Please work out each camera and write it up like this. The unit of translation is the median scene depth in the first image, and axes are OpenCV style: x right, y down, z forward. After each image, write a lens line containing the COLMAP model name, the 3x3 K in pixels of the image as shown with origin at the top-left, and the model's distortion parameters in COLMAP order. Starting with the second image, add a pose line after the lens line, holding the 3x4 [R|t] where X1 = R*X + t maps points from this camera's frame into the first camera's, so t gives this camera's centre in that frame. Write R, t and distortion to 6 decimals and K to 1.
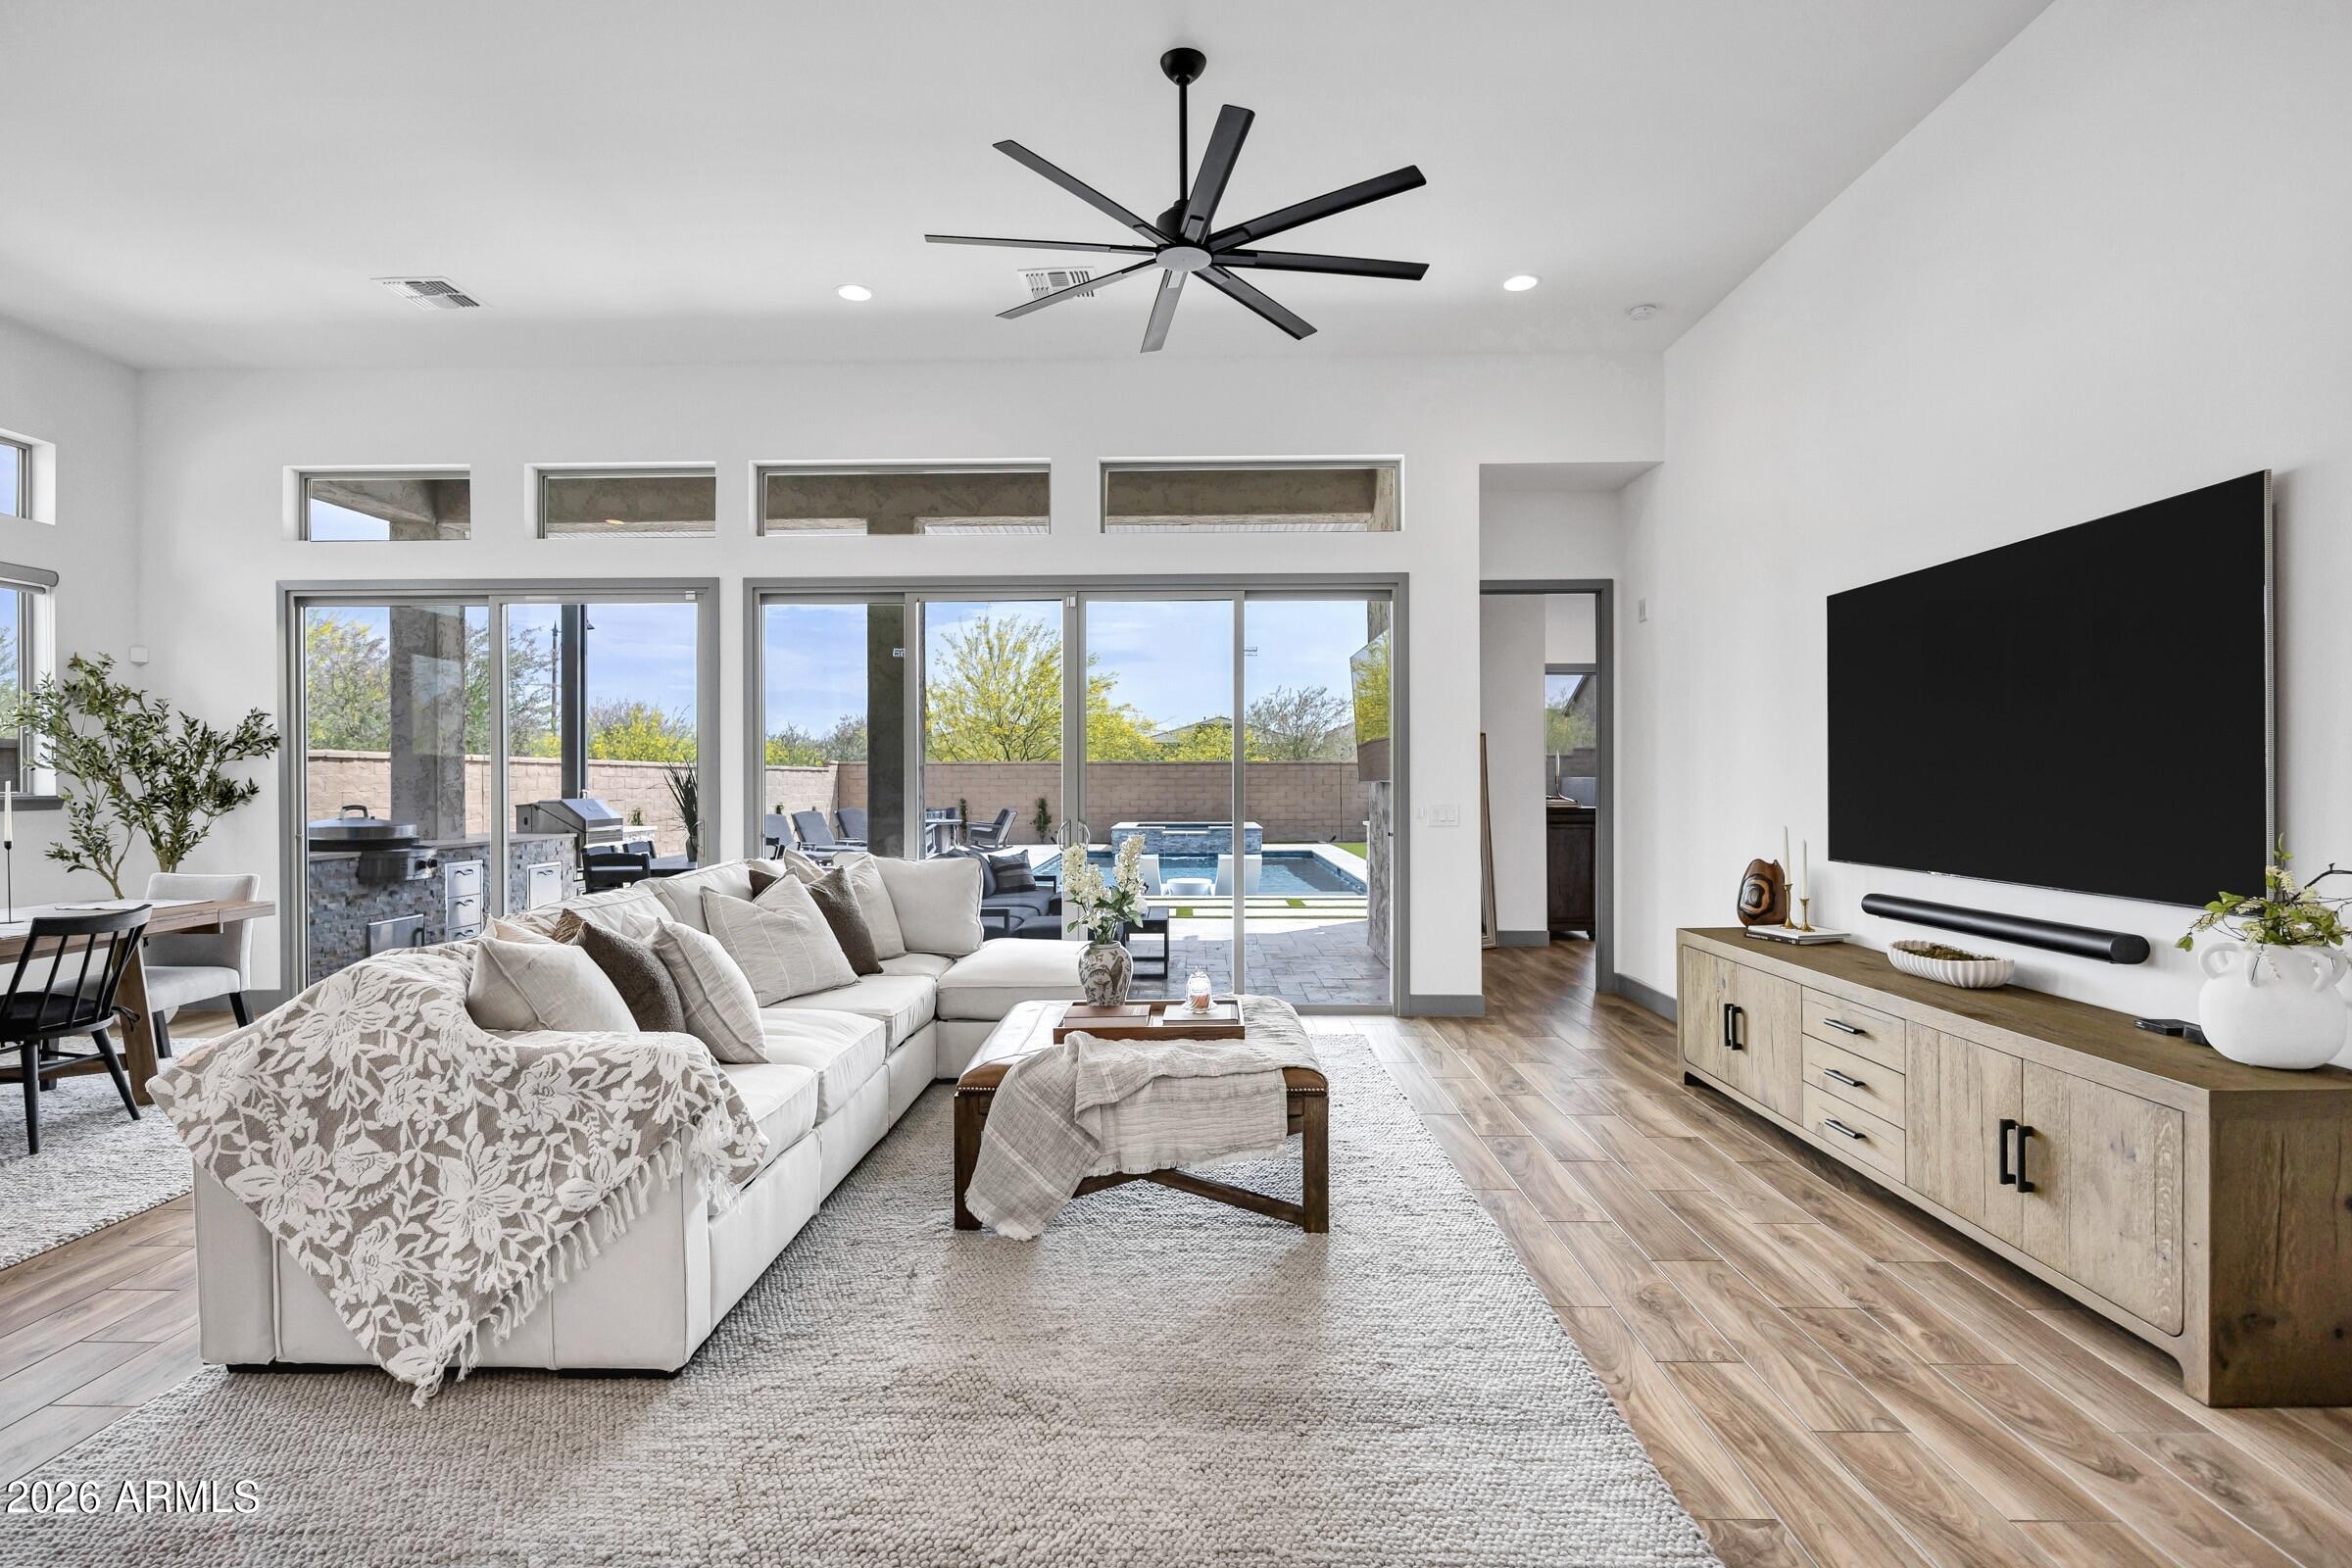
lens RADIAL K [[1128.5, 0, 1173.2], [0, 1128.5, 785.2], [0, 0, 1]] dist [-0.011024, -0.001198]
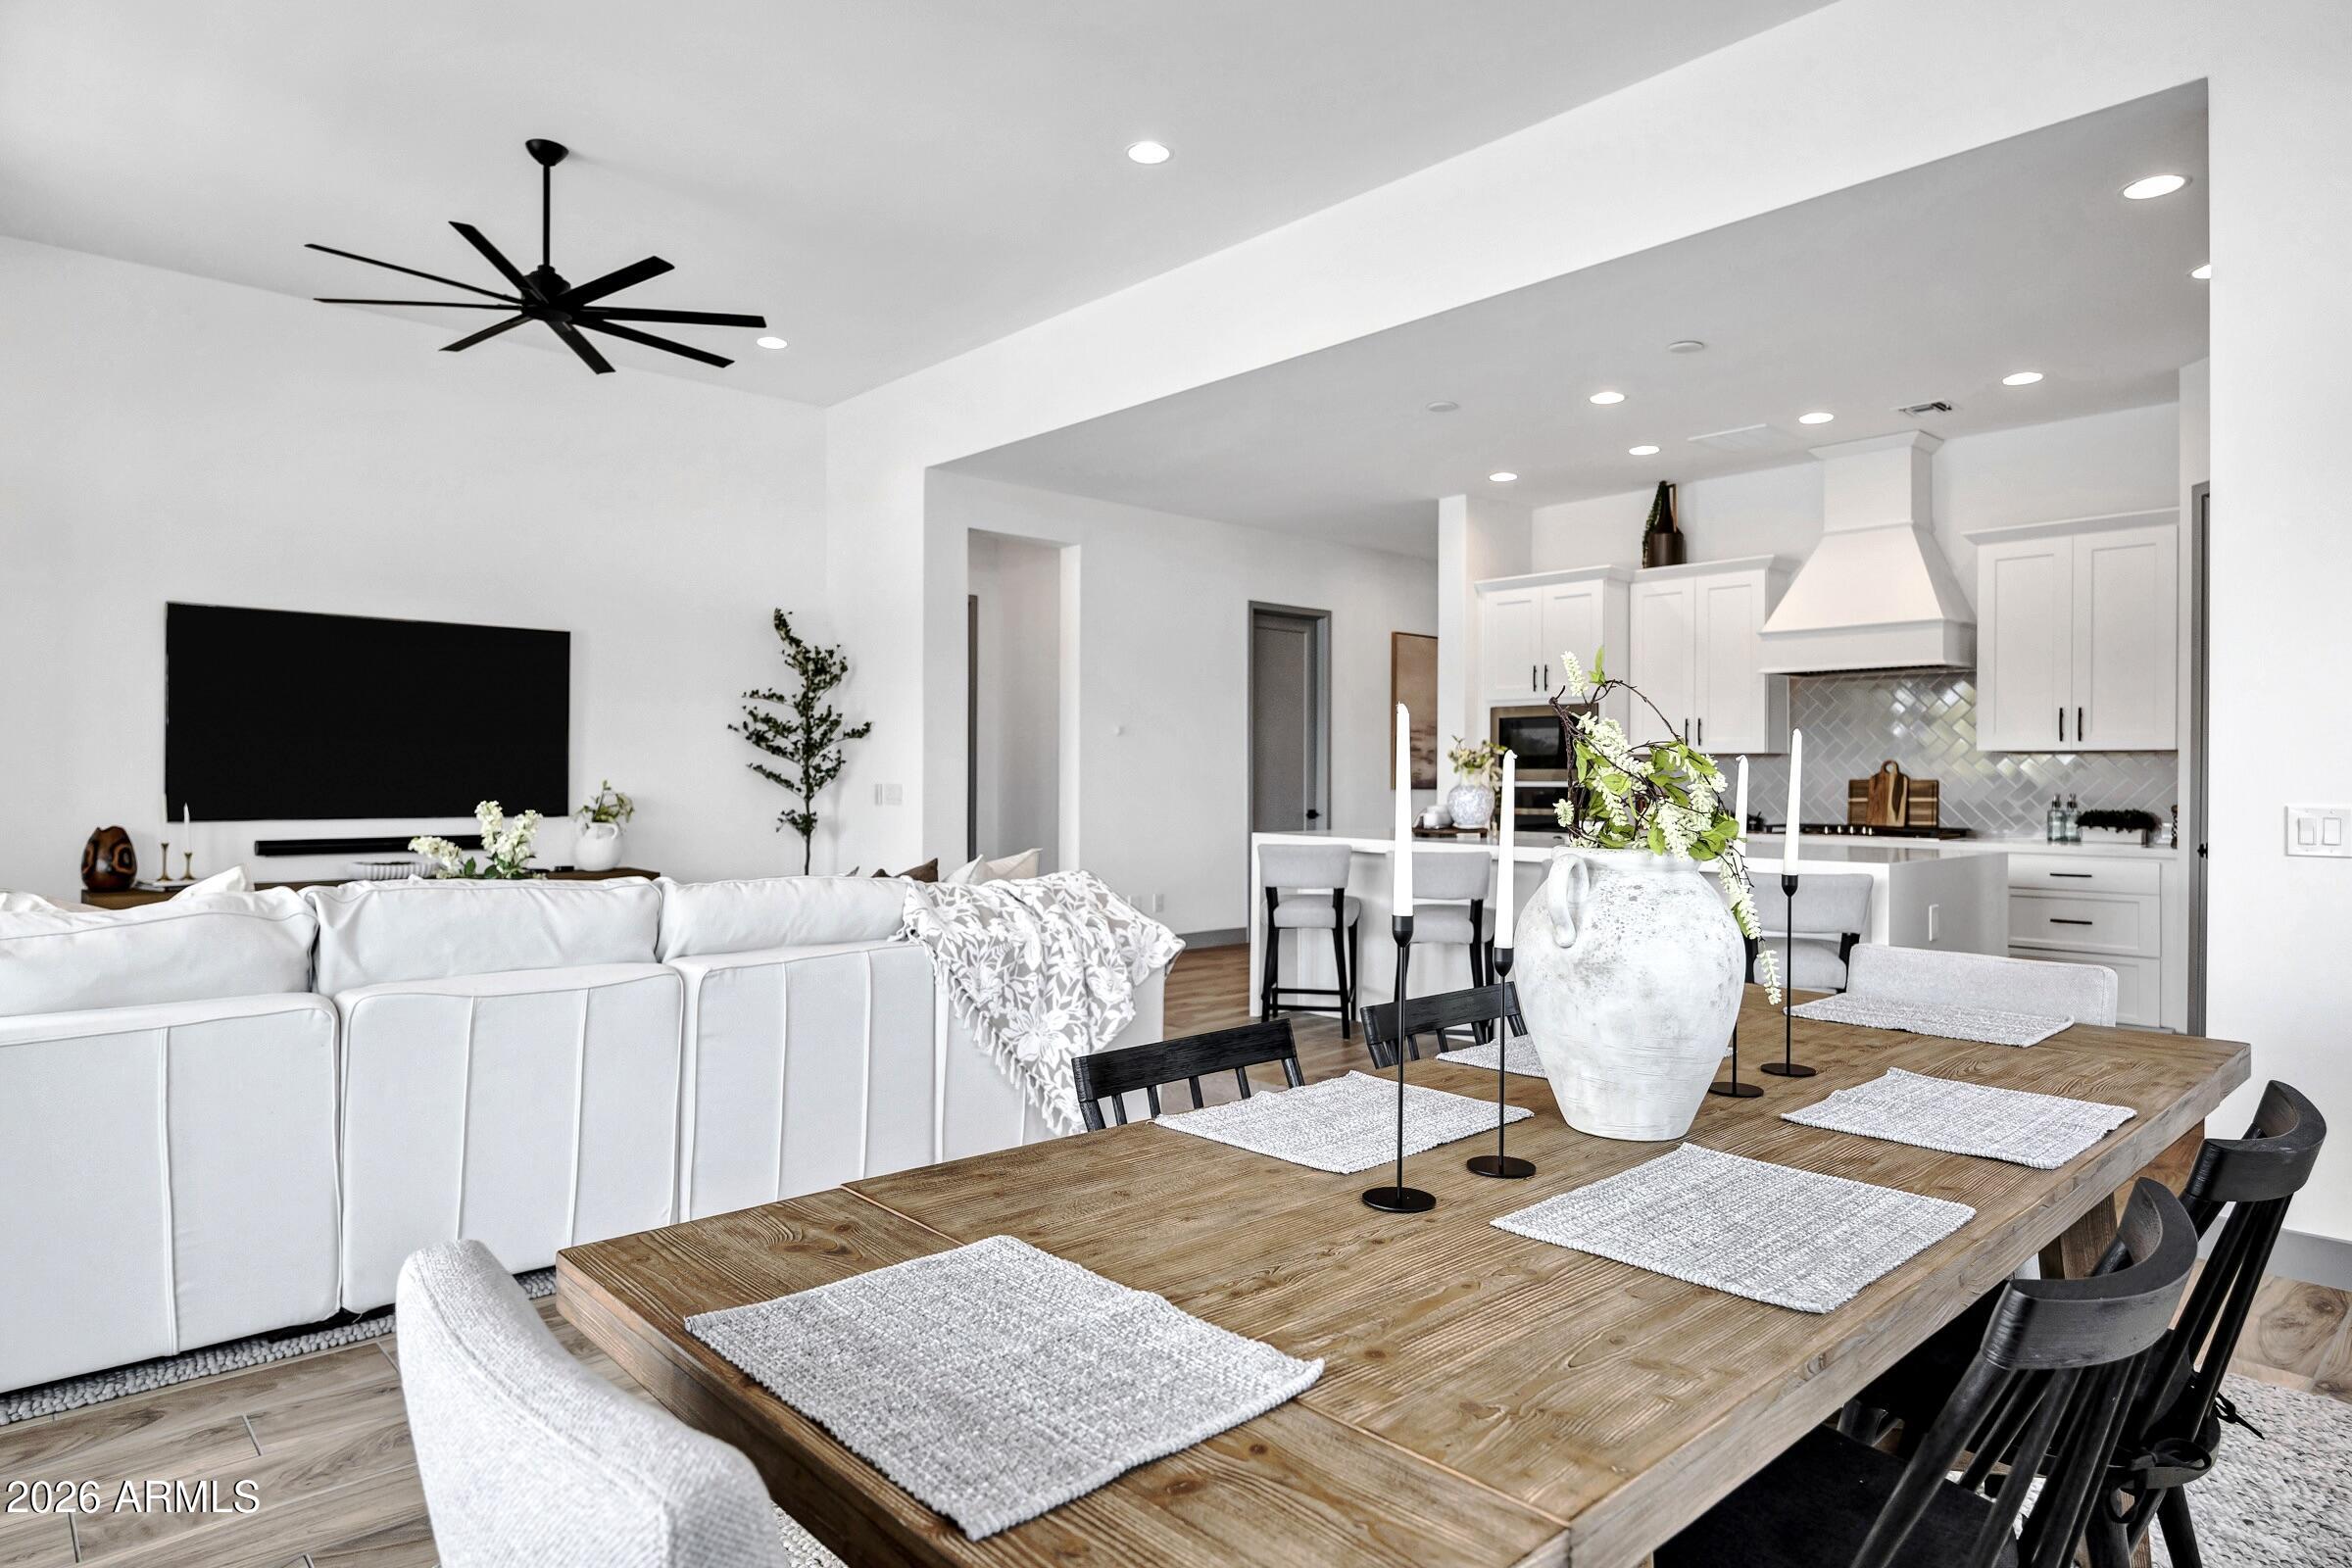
lens RADIAL K [[1334.5, 0, 1158.8], [0, 1334.5, 774.3], [0, 0, 1]] dist [0.014294, -0.006389]
pose [[-0.681448, -0.001174, 0.731866, -0.927020], [-0.000383, 0.999999, 0.001248, 0.010261], [-0.731867, 0.000570, -0.681448, 0.936047]]
